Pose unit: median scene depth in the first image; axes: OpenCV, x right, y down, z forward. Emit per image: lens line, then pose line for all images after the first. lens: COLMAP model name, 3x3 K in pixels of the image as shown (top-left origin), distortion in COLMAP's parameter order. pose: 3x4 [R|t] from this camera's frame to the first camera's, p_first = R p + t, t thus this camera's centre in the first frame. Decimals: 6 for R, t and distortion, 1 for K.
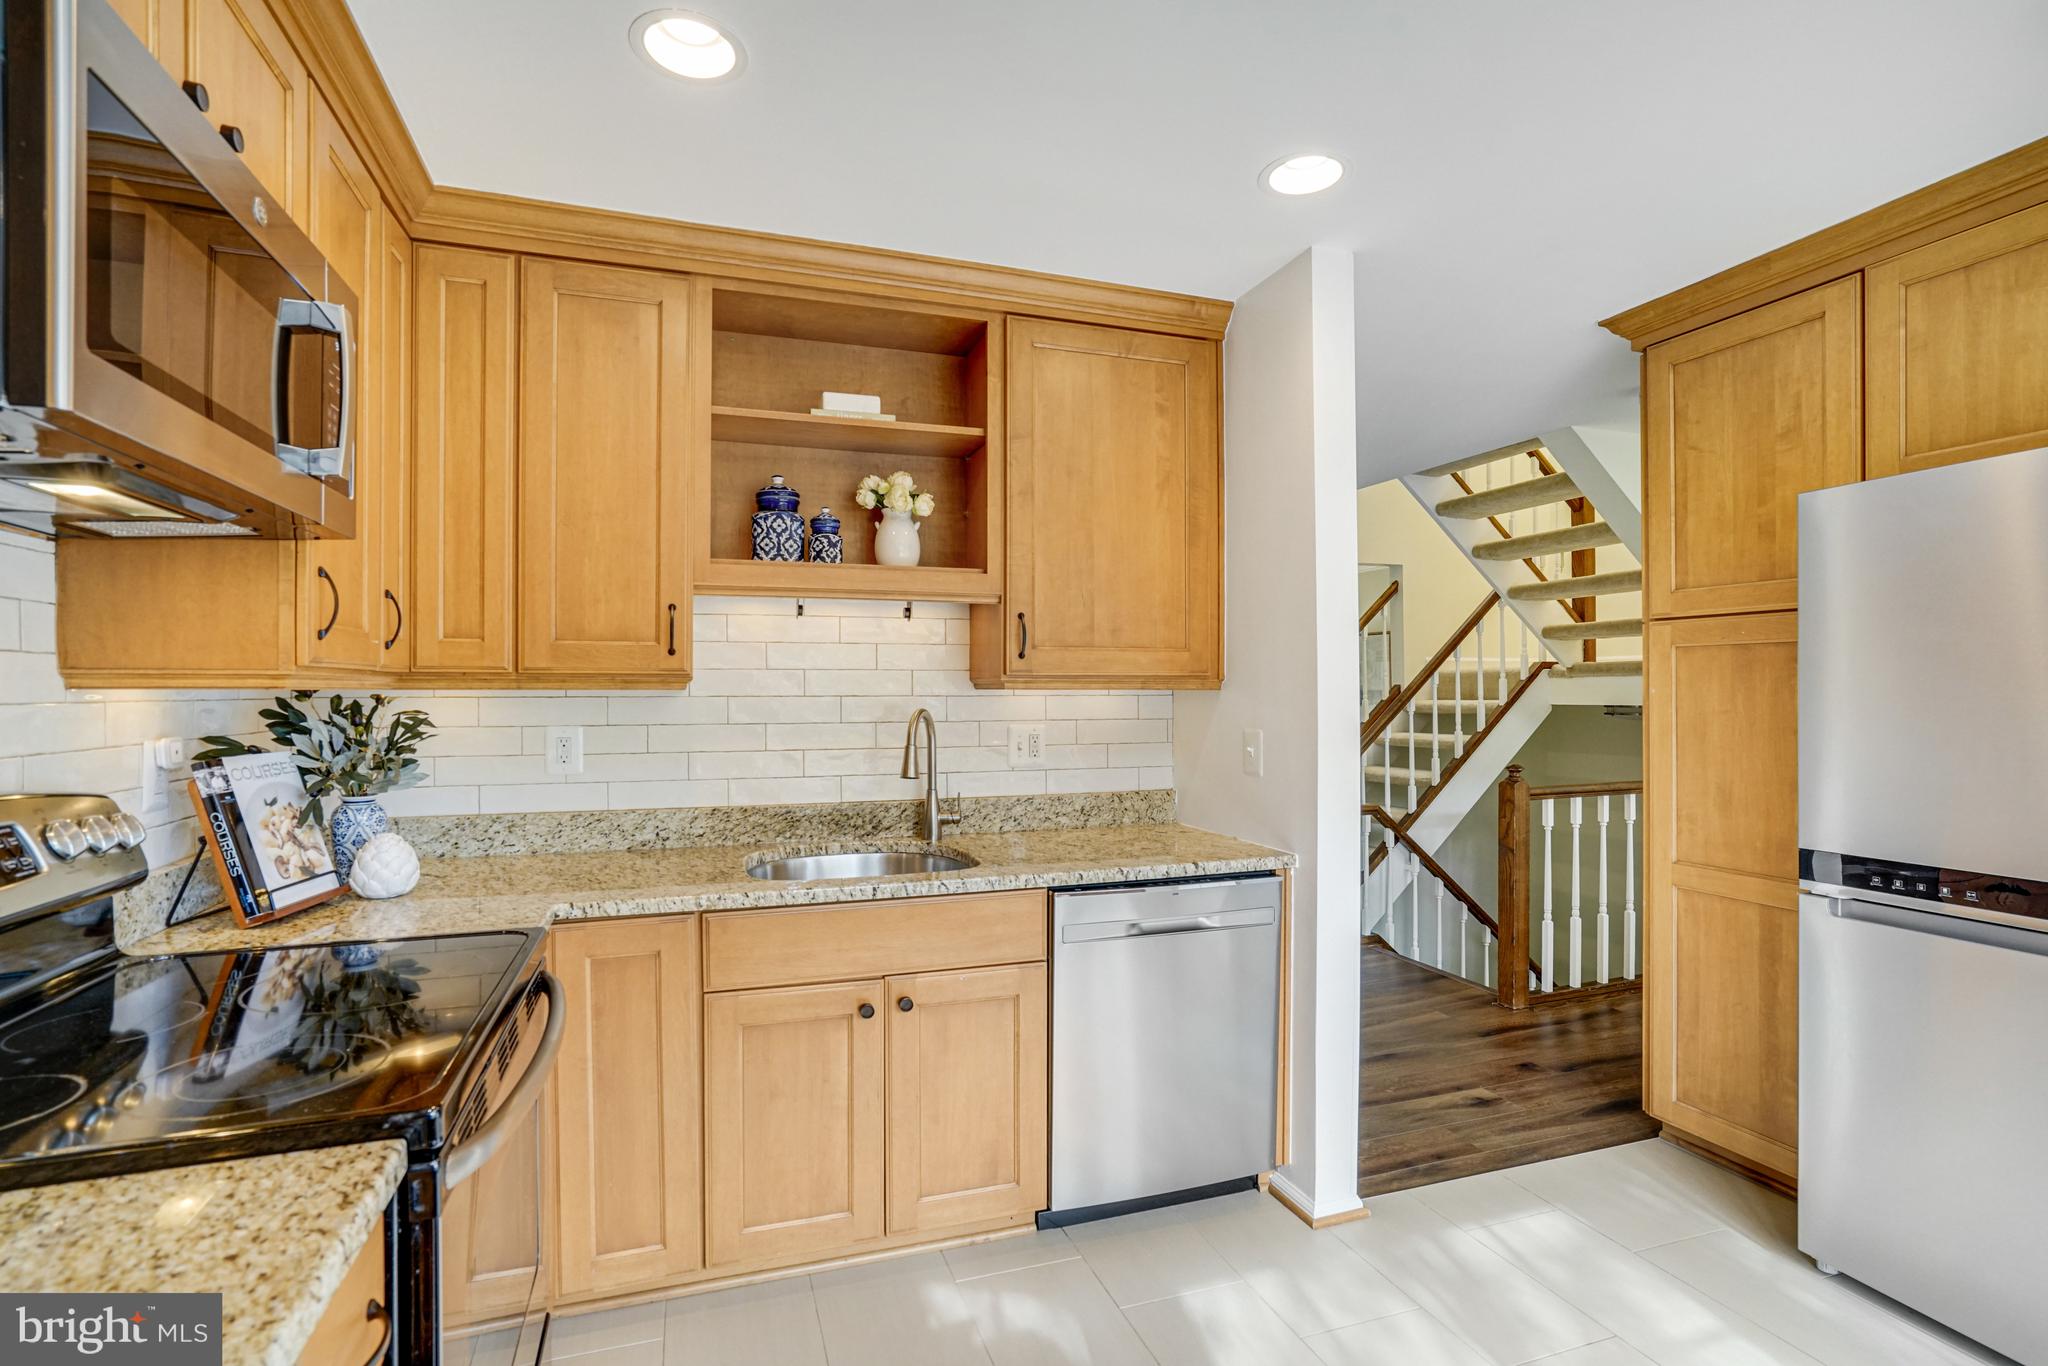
lens RADIAL K [[968.7, 0, 987.2], [0, 968.7, 690.0], [0, 0, 1]] dist [-0.044489, 0.022743]
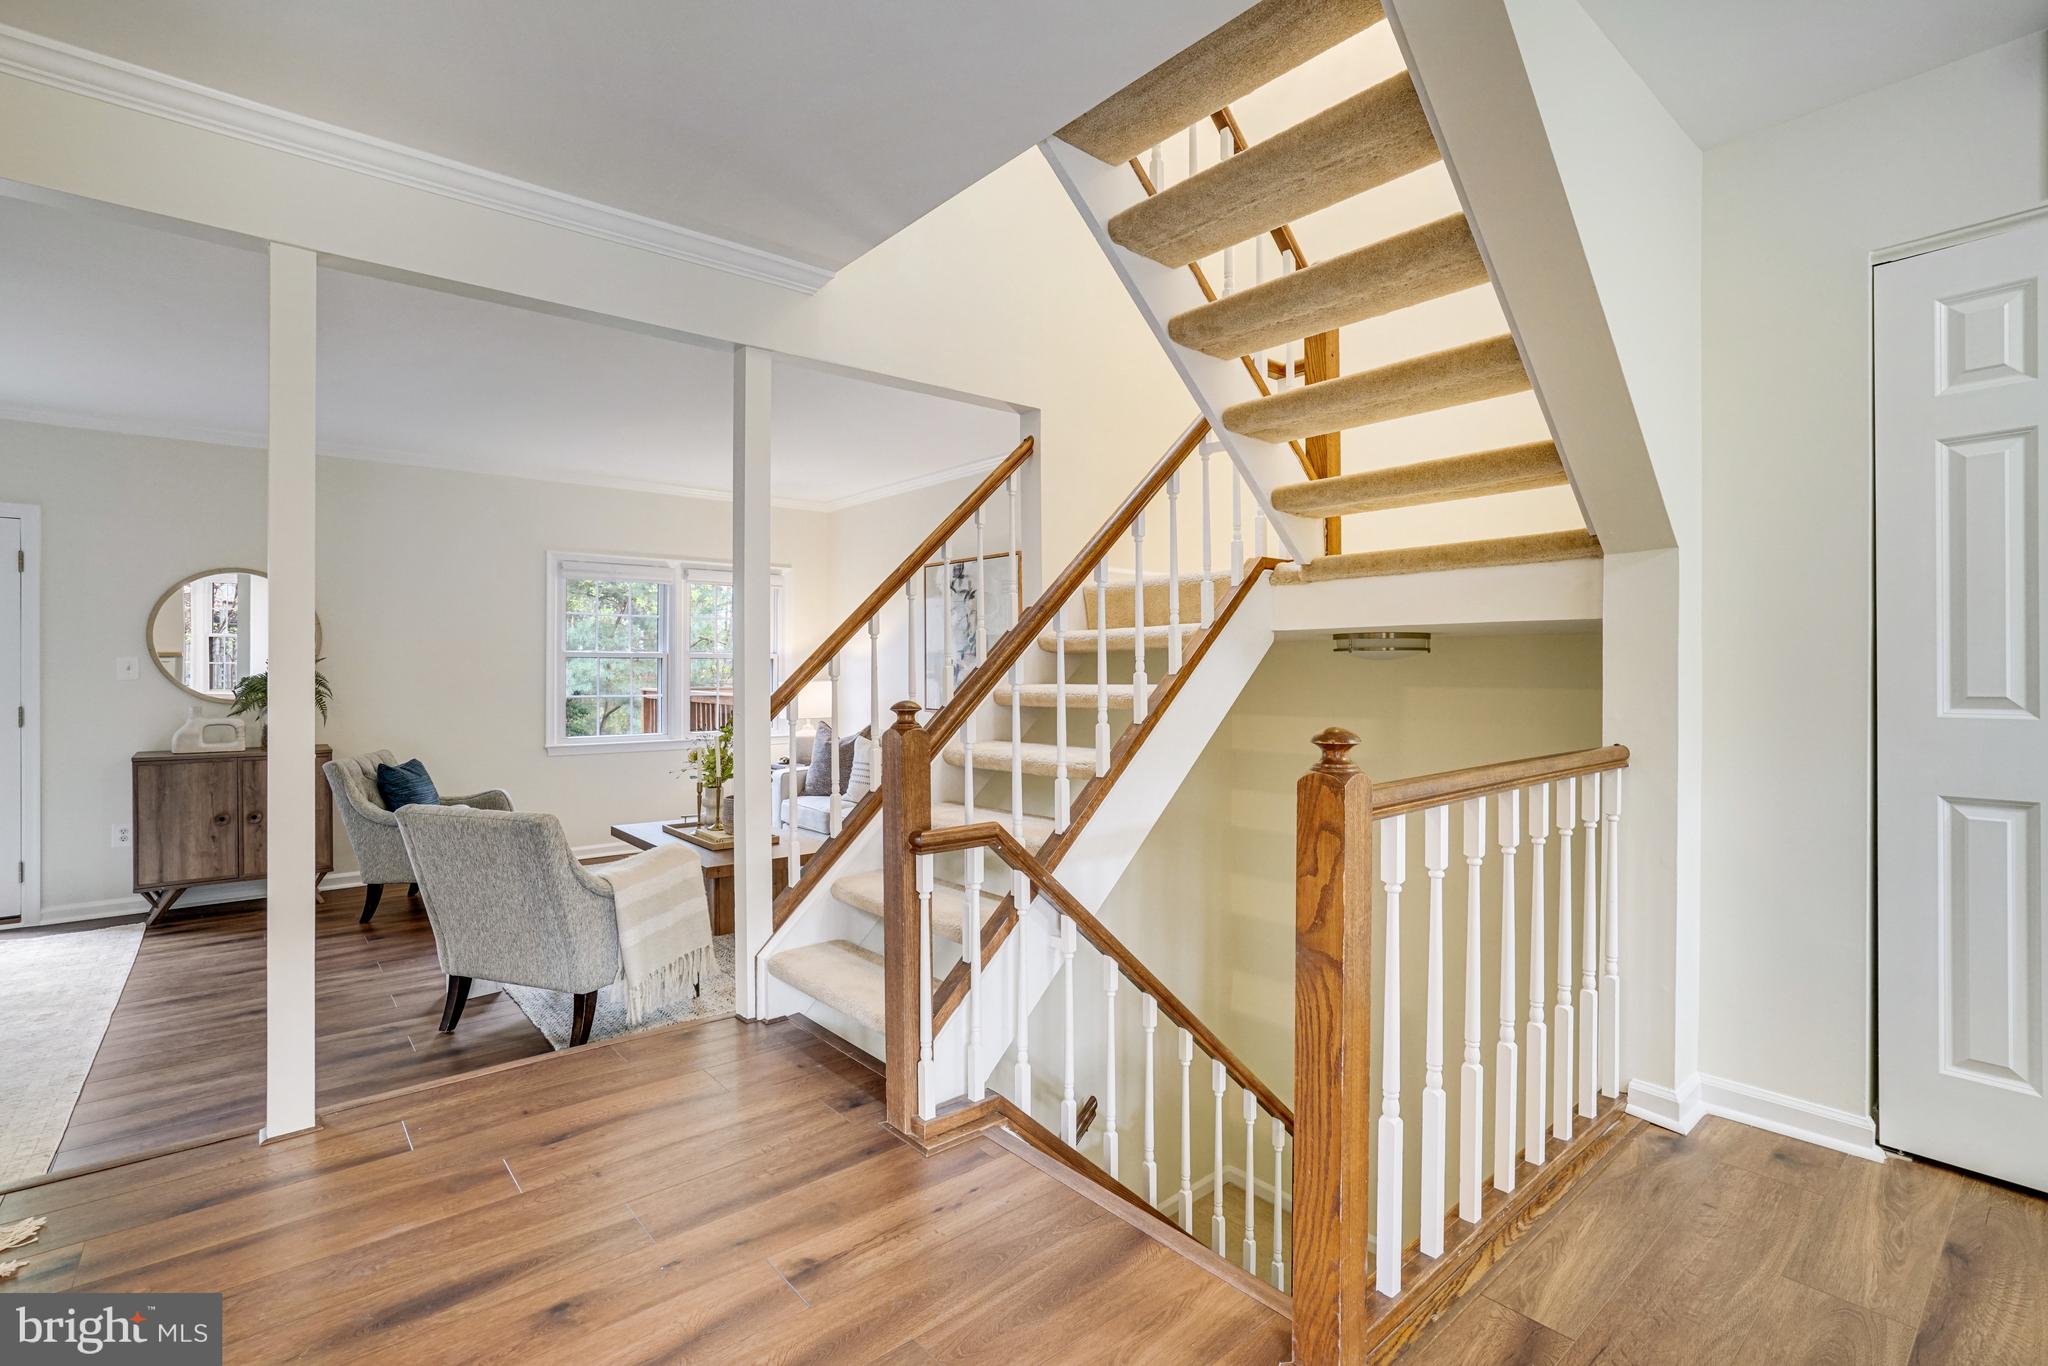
lens RADIAL K [[948.2, 0, 1027.1], [0, 948.2, 670.9], [0, 0, 1]] dist [-0.047219, 0.025003]
pose [[0.918404, 0.002104, 0.395638, 0.224849], [-0.002315, 0.999997, 0.000056, 0.042213], [-0.395637, -0.000967, 0.918407, 0.542035]]
